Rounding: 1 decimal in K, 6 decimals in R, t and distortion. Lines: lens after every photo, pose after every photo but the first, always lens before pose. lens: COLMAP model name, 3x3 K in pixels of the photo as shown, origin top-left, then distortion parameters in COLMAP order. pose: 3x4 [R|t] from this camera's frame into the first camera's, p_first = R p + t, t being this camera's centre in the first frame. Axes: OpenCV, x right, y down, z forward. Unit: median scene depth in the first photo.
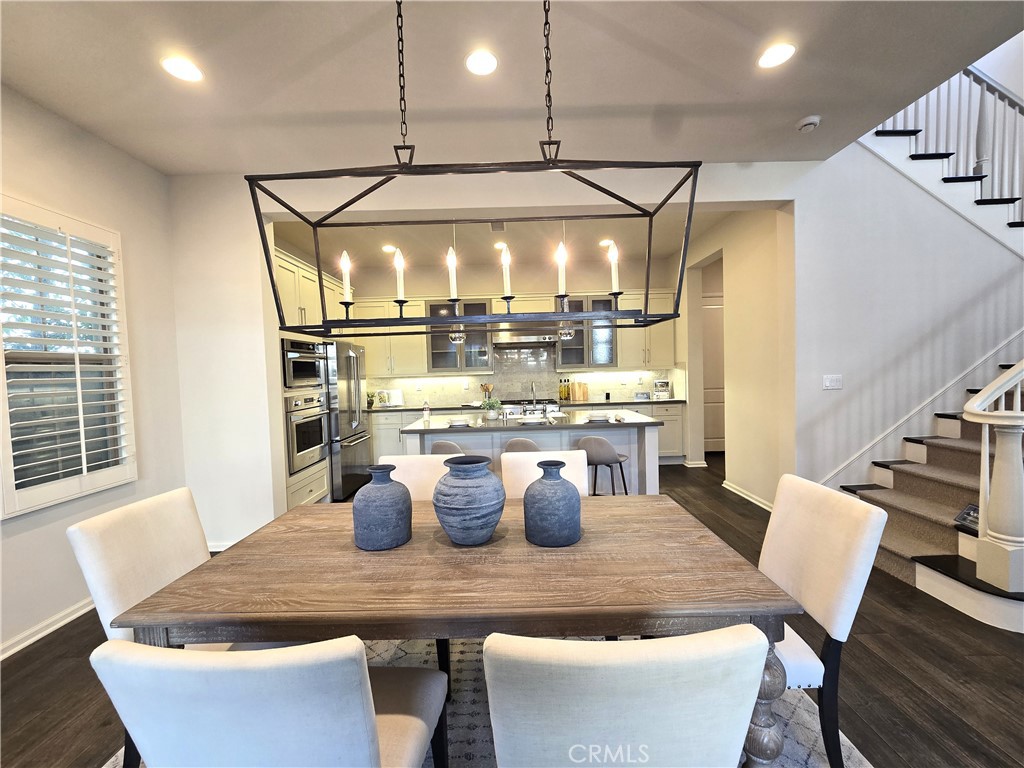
lens RADIAL K [[413.7, 0, 513.4], [0, 413.7, 391.3], [0, 0, 1]] dist [-0.026740, -0.000217]
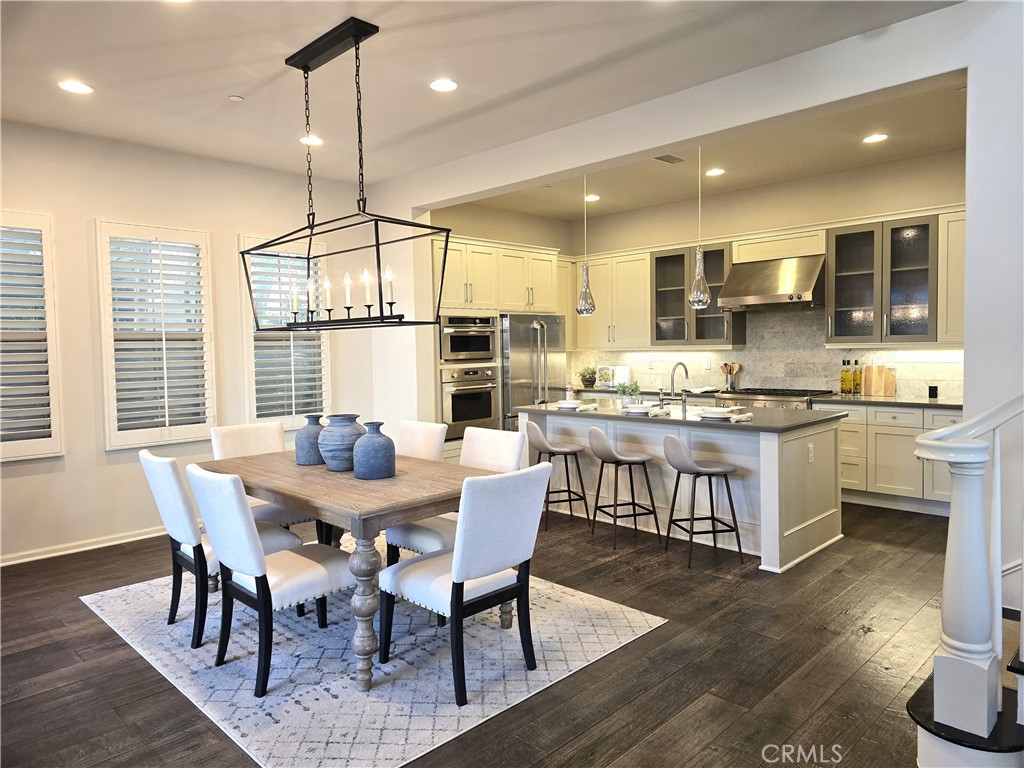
lens RADIAL K [[687.9, 0, 512.9], [0, 687.9, 379.3], [0, 0, 1]] dist [0.011630, 0.000748]
pose [[0.703085, 0.052898, -0.709136, 0.713381], [-0.037738, 0.998600, 0.037075, -0.027493], [0.710104, 0.000695, 0.704097, -0.121400]]
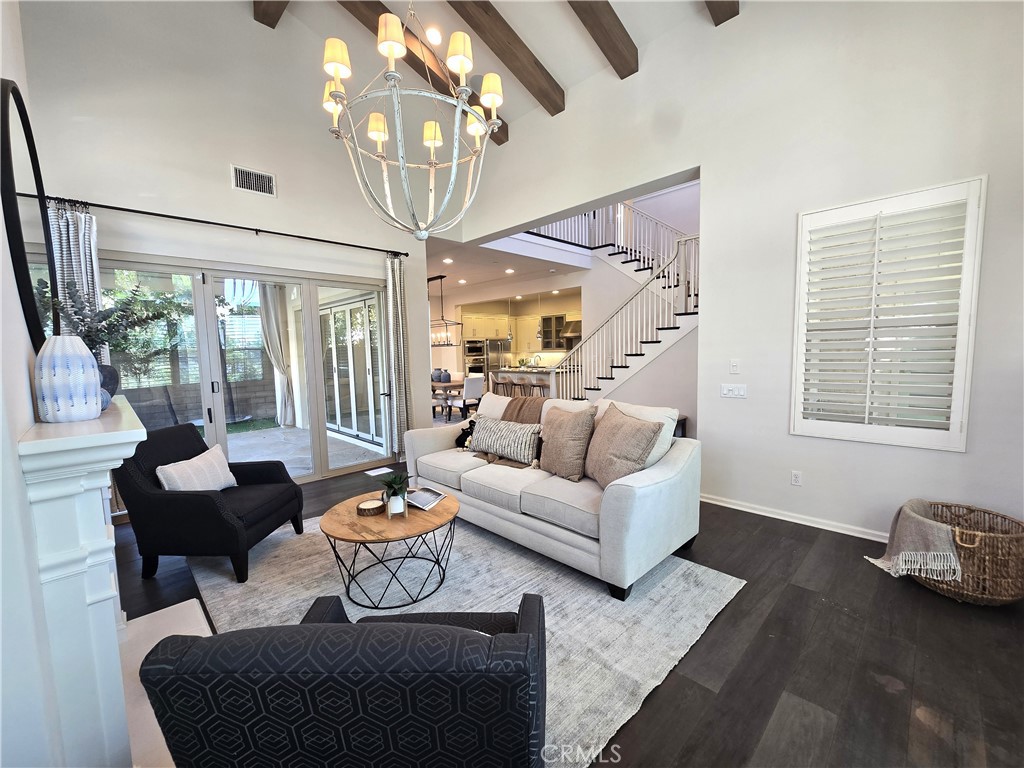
lens RADIAL K [[413.7, 0, 510.6], [0, 413.7, 389.5], [0, 0, 1]] dist [-0.026740, -0.000217]
pose [[0.691315, 0.081493, -0.717944, 1.681654], [-0.031983, 0.996097, 0.082270, -0.018466], [0.721846, -0.033912, 0.691223, -0.820656]]
